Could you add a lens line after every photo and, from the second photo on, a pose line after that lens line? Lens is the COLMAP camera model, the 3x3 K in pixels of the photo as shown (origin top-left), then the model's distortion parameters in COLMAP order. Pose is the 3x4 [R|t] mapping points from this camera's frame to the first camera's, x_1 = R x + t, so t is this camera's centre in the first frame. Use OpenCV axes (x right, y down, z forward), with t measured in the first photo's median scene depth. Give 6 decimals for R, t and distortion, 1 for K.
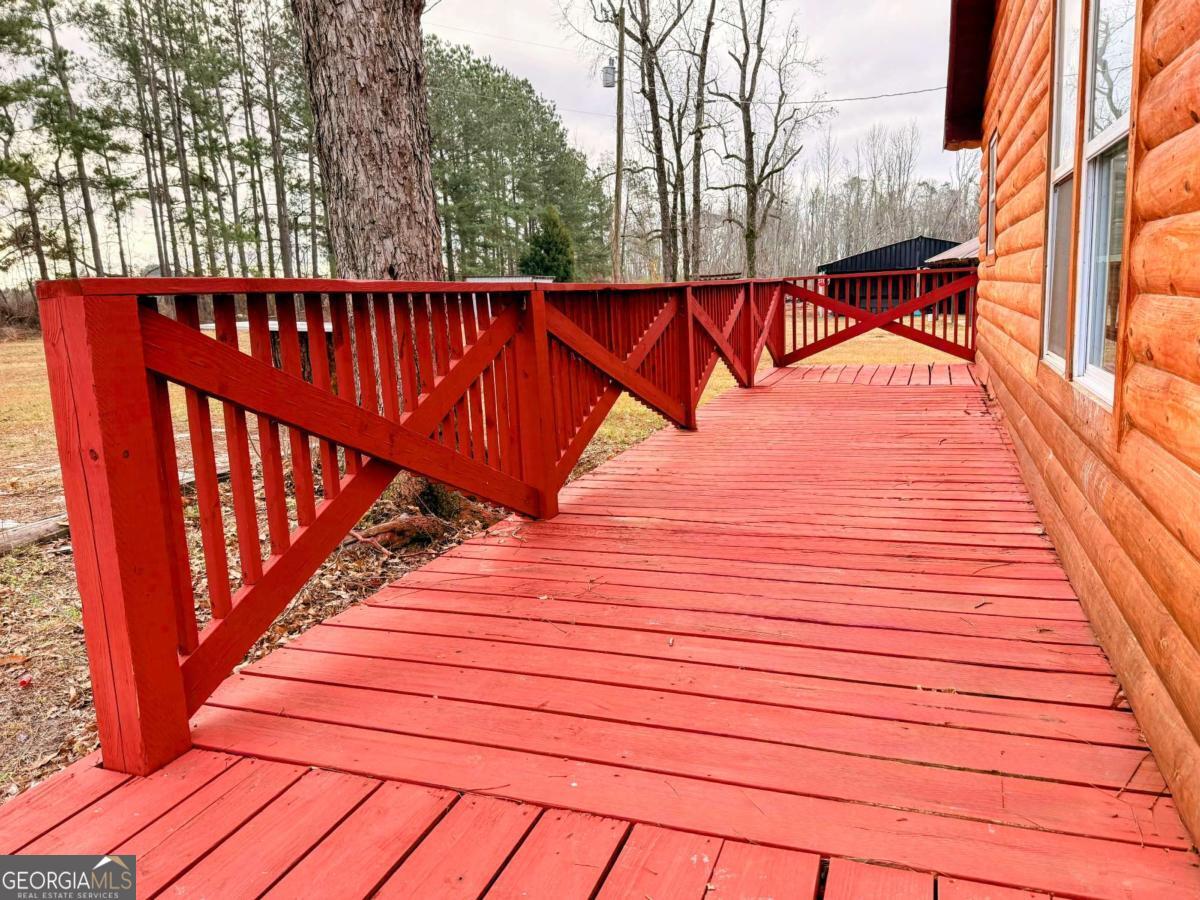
lens RADIAL K [[901.2, 0, 600.0], [0, 901.2, 450.0], [0, 0, 1]] dist [0.000324, 0.000518]
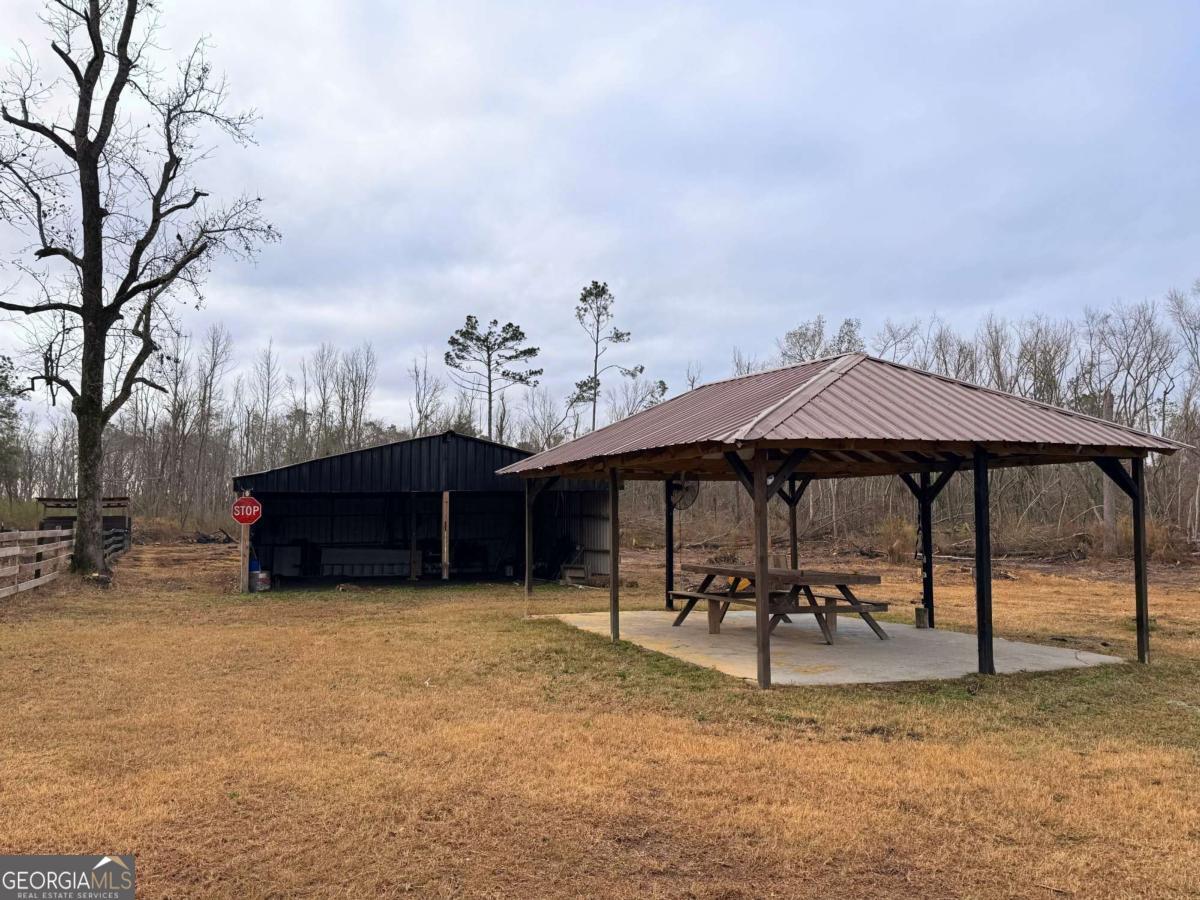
lens RADIAL K [[866.6, 0, 603.2], [0, 866.6, 462.3], [0, 0, 1]] dist [0.000824, -0.005330]
pose [[0.818476, 0.070081, 0.570251, 0.132913], [0.075166, 0.970941, -0.227210, -0.092475], [-0.569603, 0.228829, 0.789424, 0.503766]]
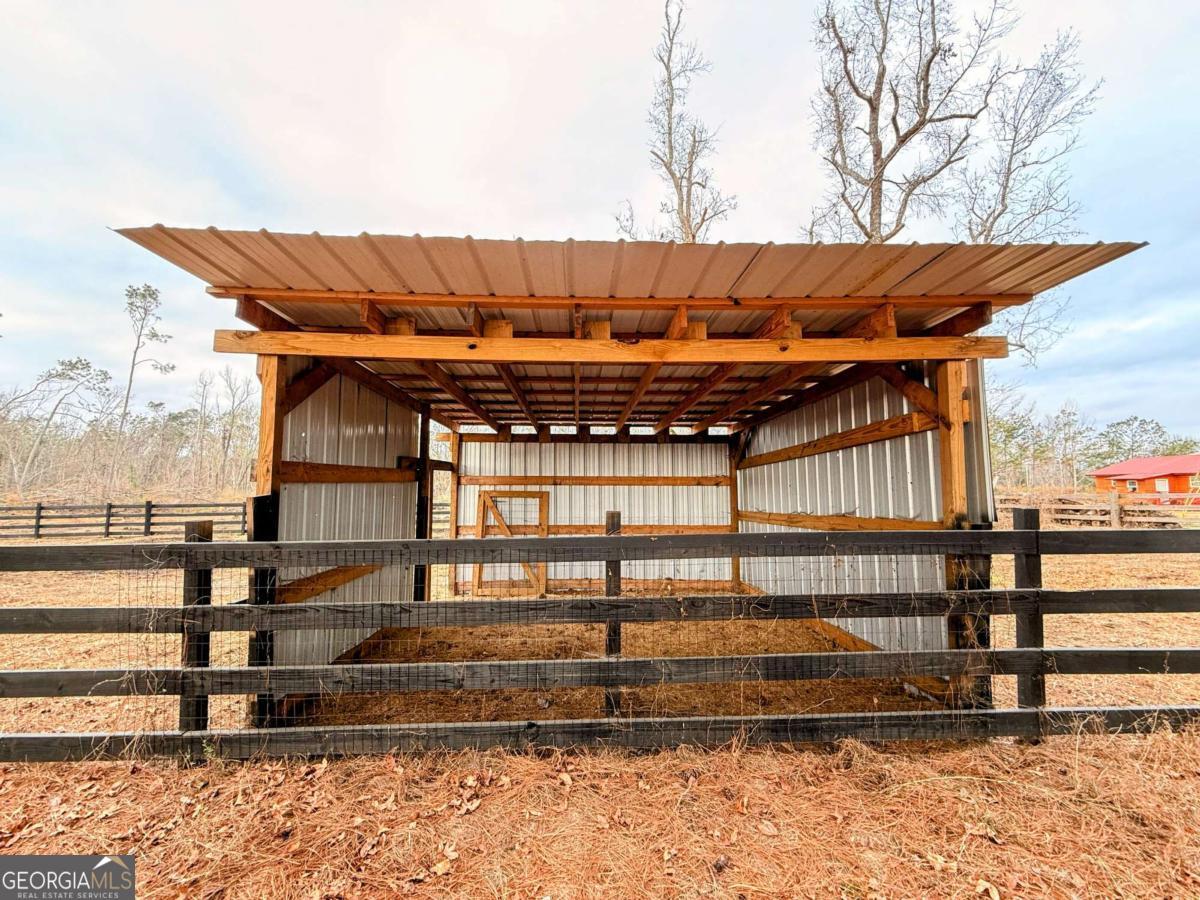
lens RADIAL K [[476.2, 0, 600.0], [0, 476.2, 450.0], [0, 0, 1]] dist [0.001686, 0.000137]
pose [[-0.269021, 0.110535, 0.956771, -0.226761], [0.181602, 0.981395, -0.062318, -0.205977], [-0.945859, 0.156987, -0.284089, 1.199114]]
